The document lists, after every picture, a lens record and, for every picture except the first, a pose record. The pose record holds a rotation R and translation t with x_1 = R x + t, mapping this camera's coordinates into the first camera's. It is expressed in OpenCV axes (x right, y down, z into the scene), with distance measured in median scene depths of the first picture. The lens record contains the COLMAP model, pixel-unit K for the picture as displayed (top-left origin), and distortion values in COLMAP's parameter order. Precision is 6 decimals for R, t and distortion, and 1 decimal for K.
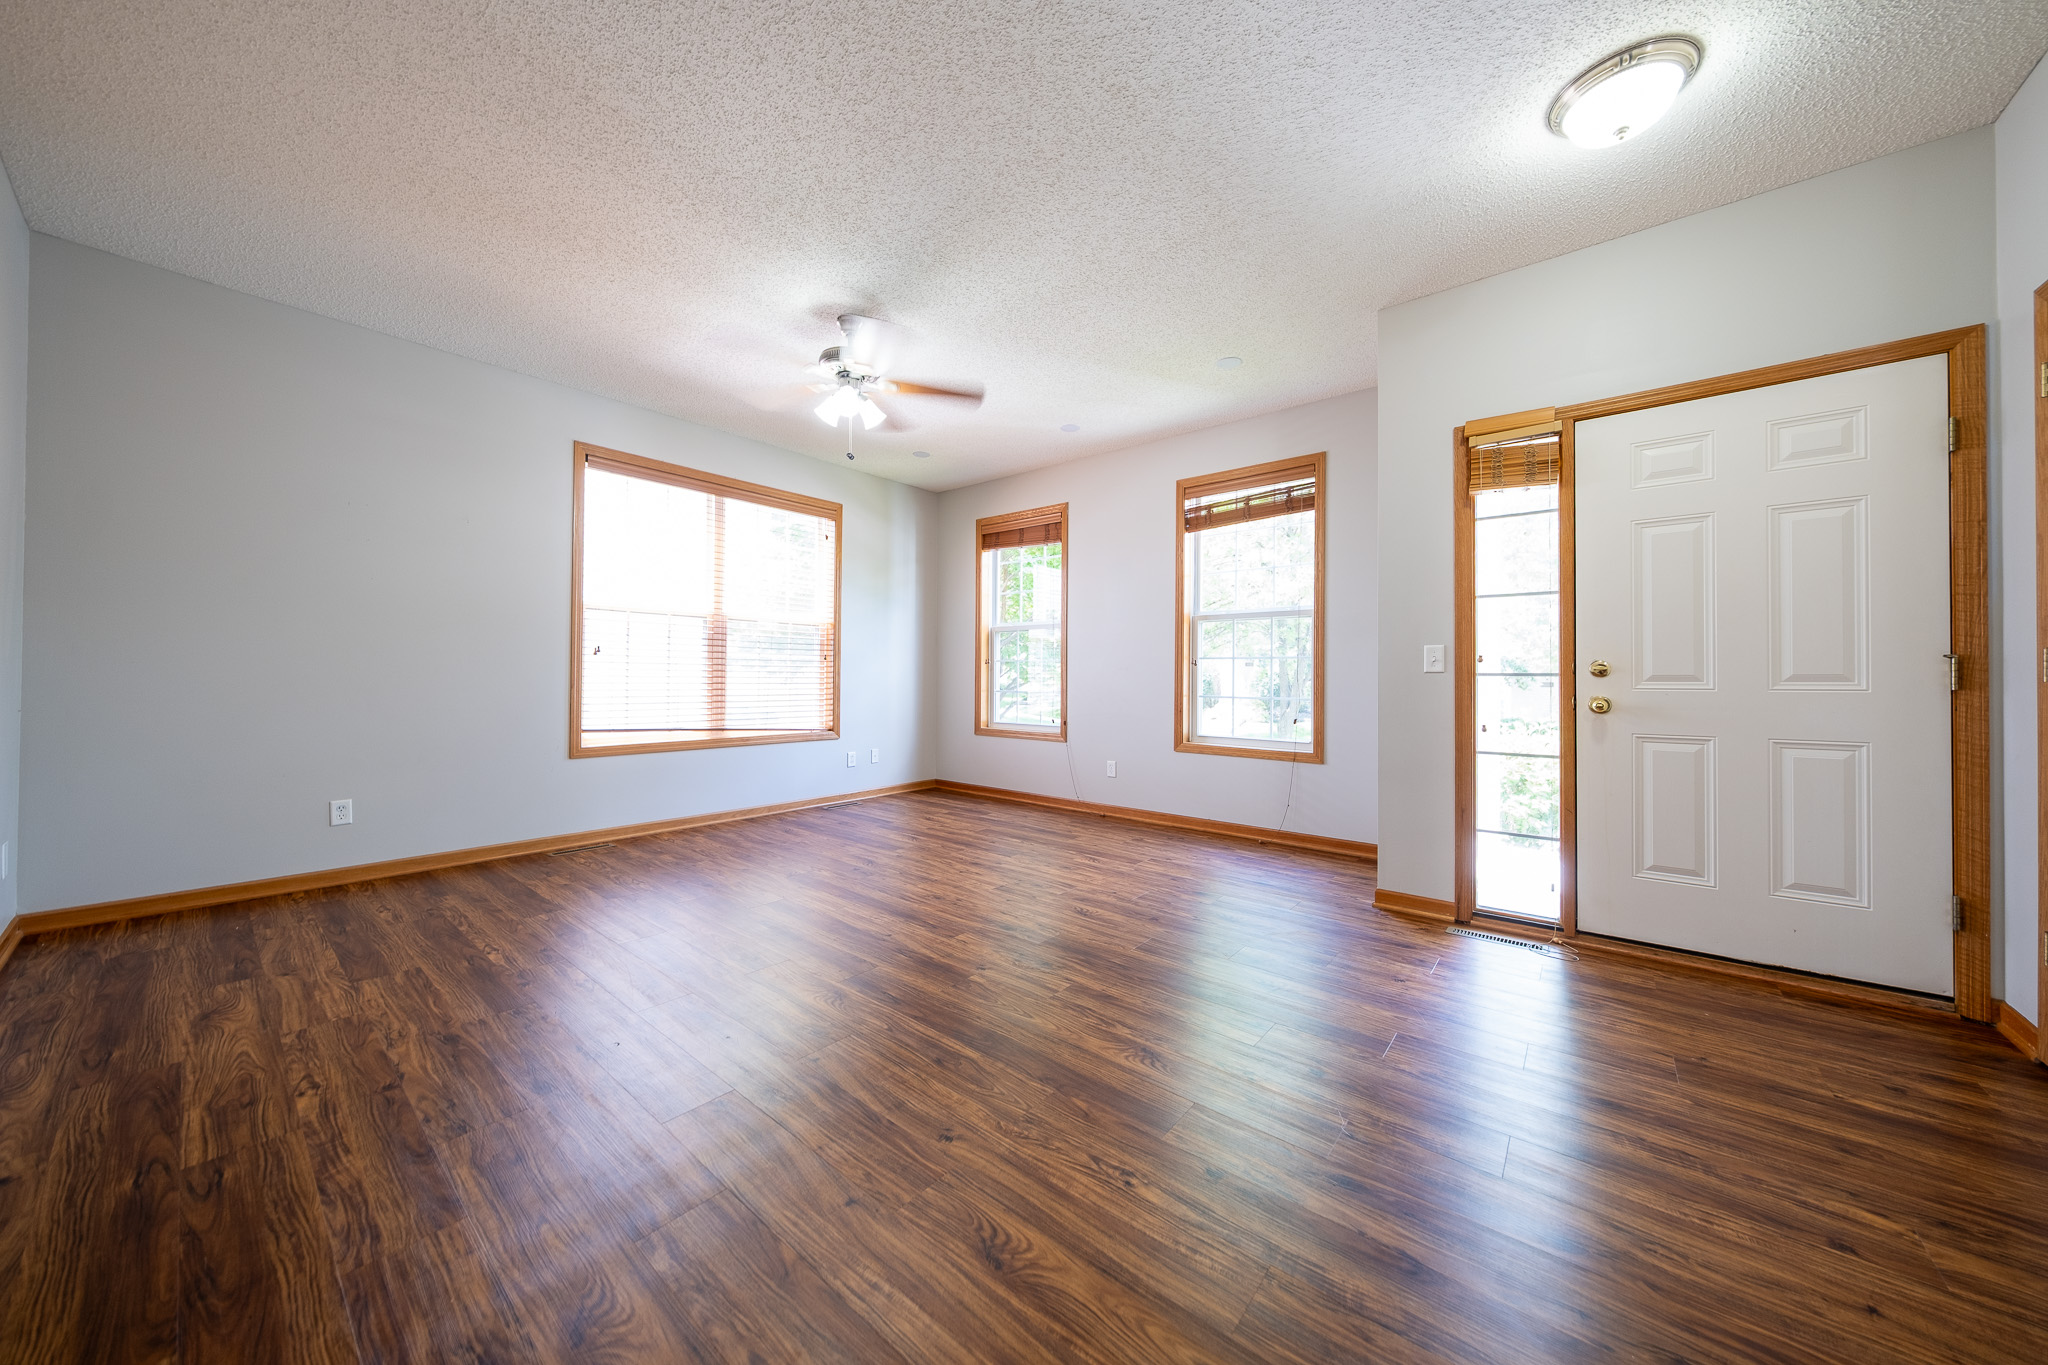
lens RADIAL K [[683.2, 0, 1008.4], [0, 683.2, 678.6], [0, 0, 1]] dist [0.000126, -0.000063]
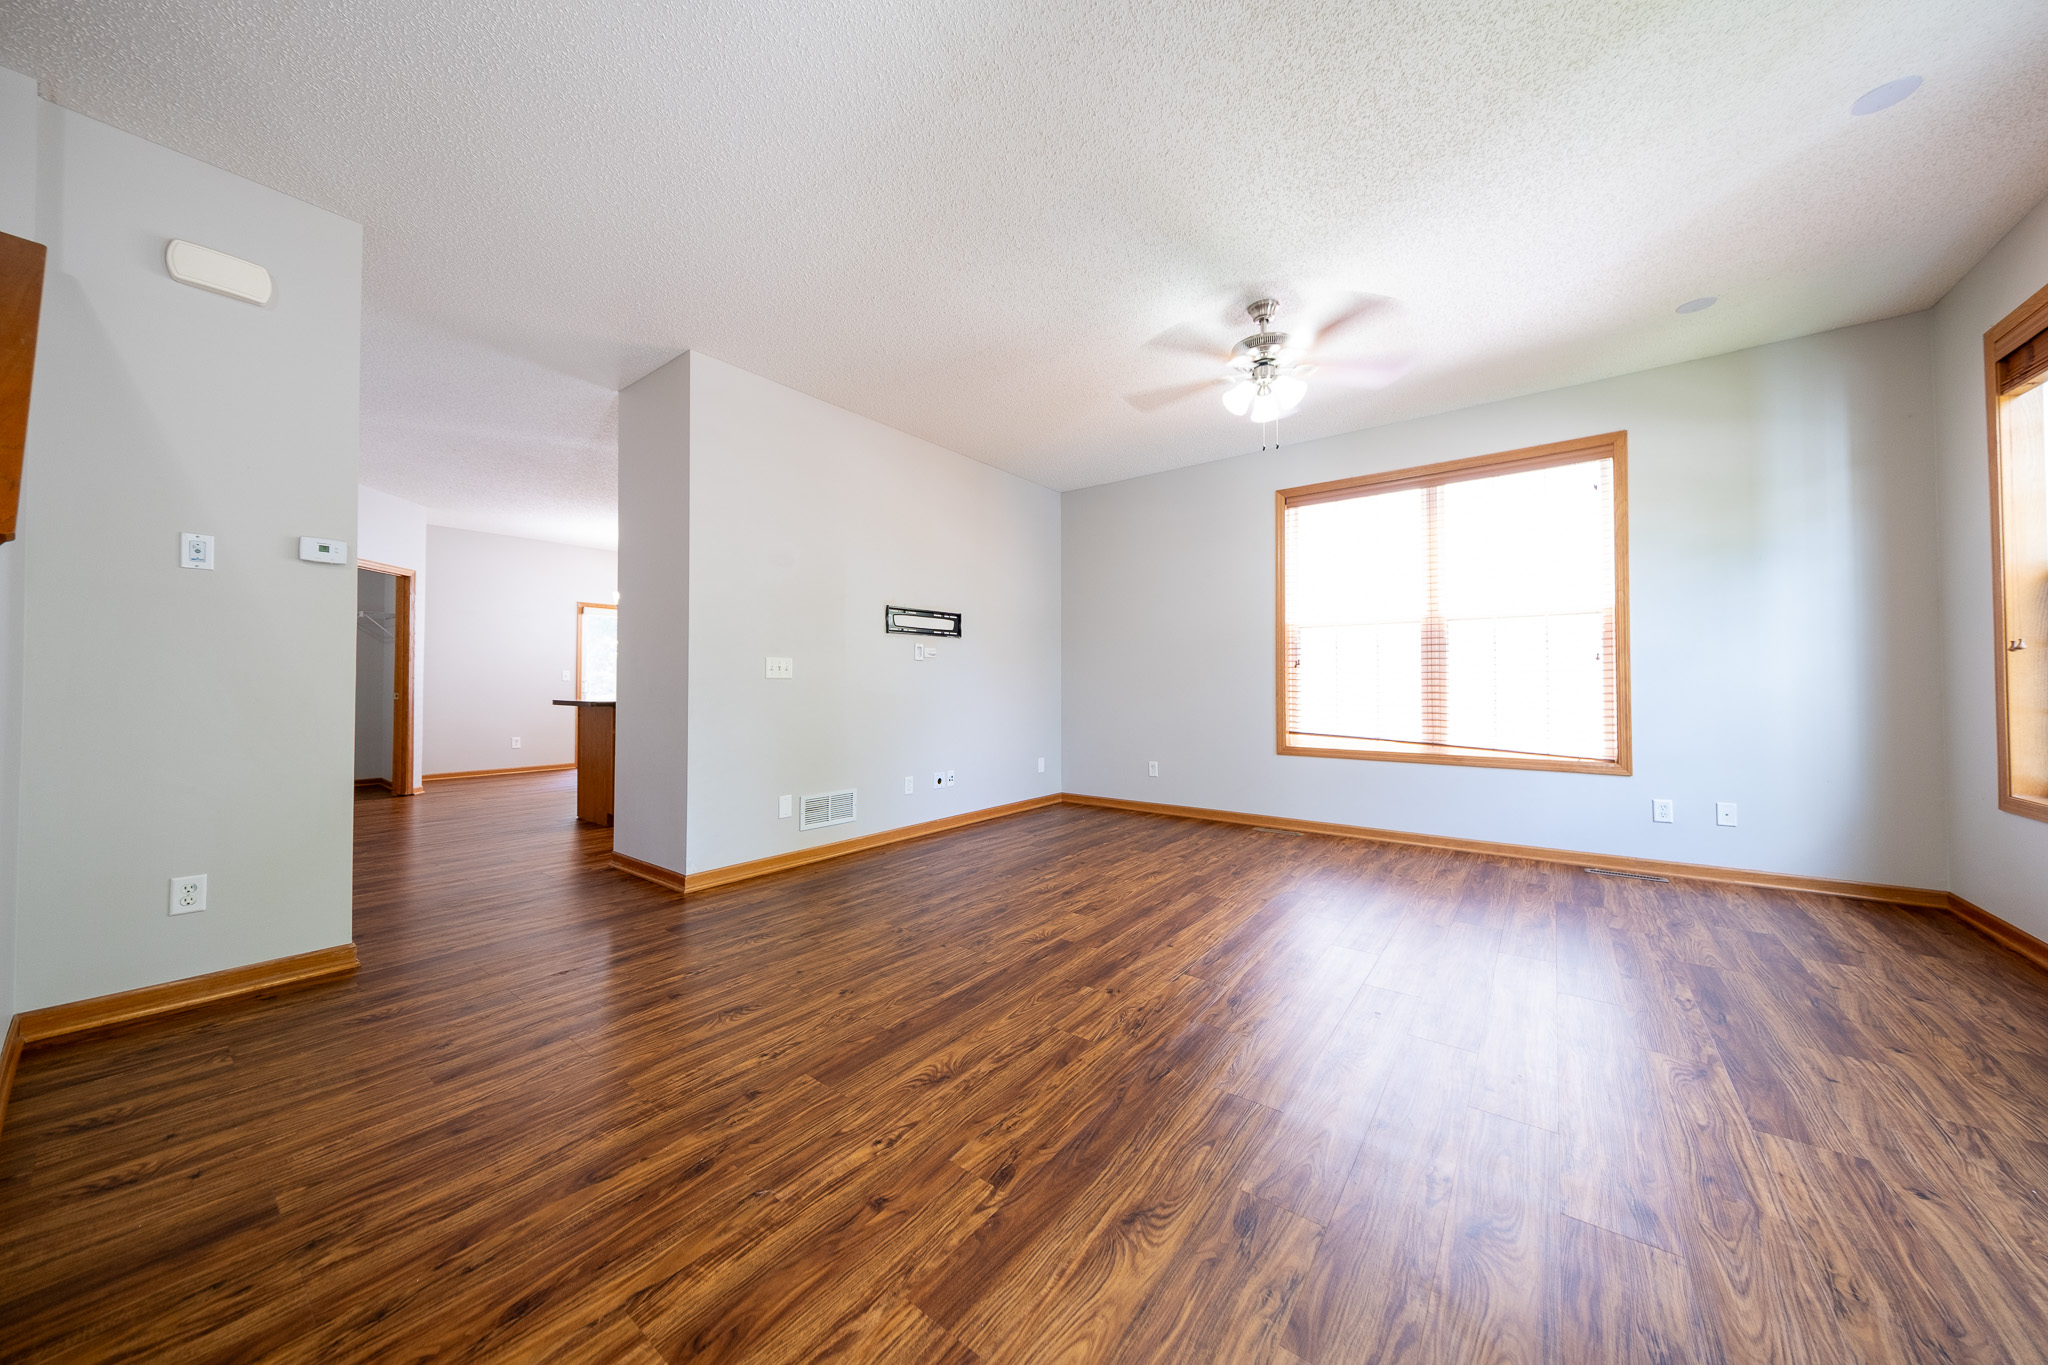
lens RADIAL K [[682.8, 0, 1024.0], [0, 682.8, 682.5], [0, 0, 1]] dist [-0.007254, -0.000214]
pose [[0.048291, -0.014584, -0.998727, 0.638631], [-0.001653, 0.999891, -0.014681, 0.010663], [0.998832, 0.002360, 0.048262, 0.595785]]
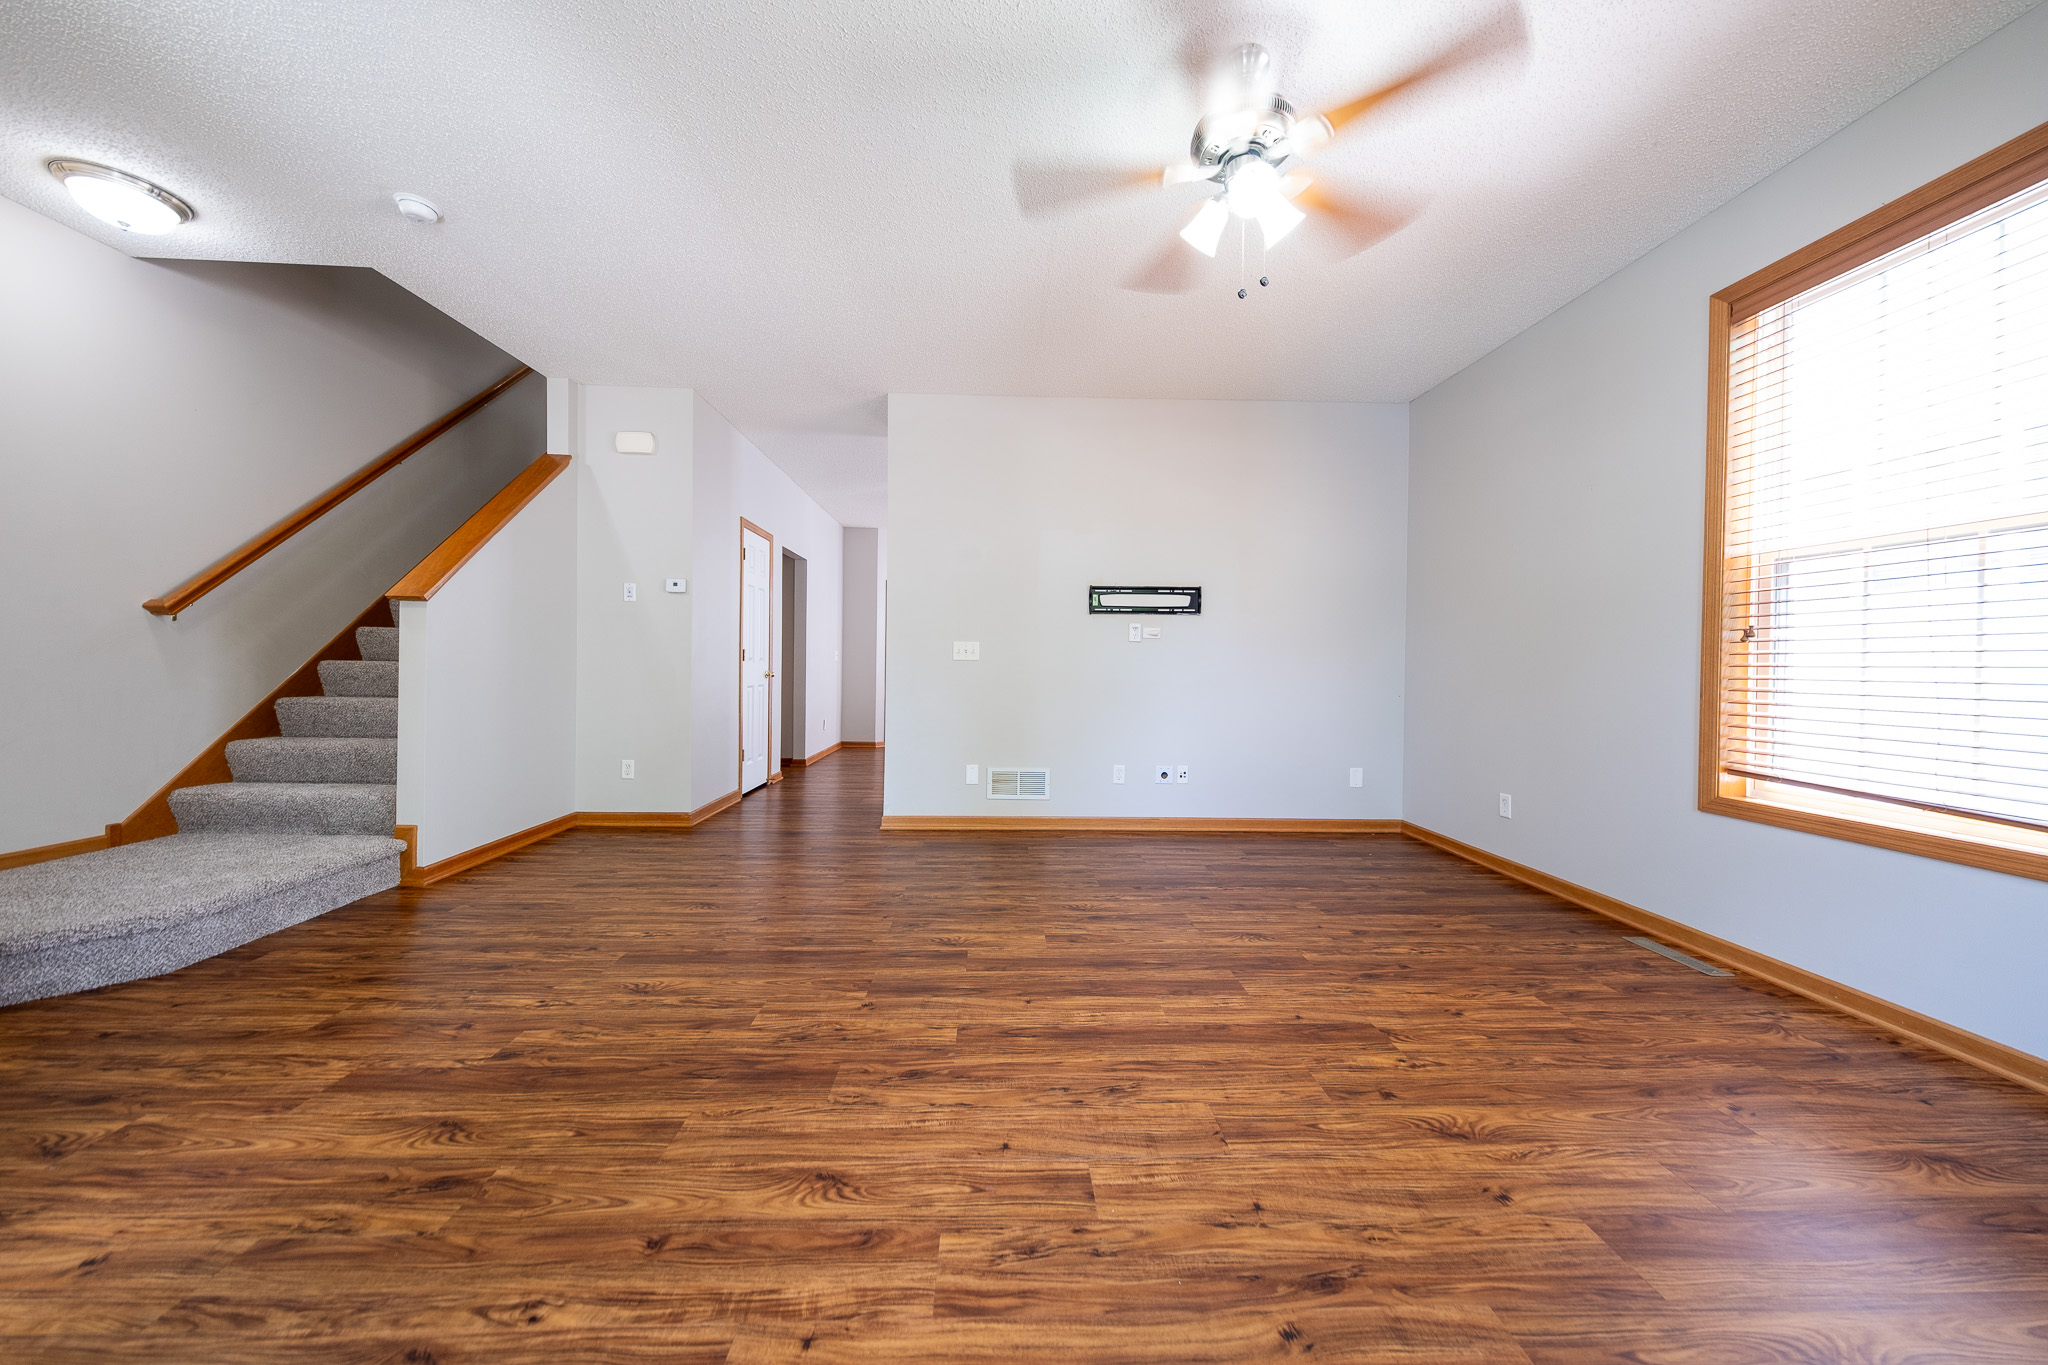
lens RADIAL K [[683.2, 0, 1008.4], [0, 683.2, 678.6], [0, 0, 1]] dist [0.000126, -0.000063]
pose [[-0.739482, -0.006887, -0.673141, 0.288968], [-0.022518, 0.999641, 0.014510, 0.002127], [0.672800, 0.025887, -0.739372, 1.237382]]
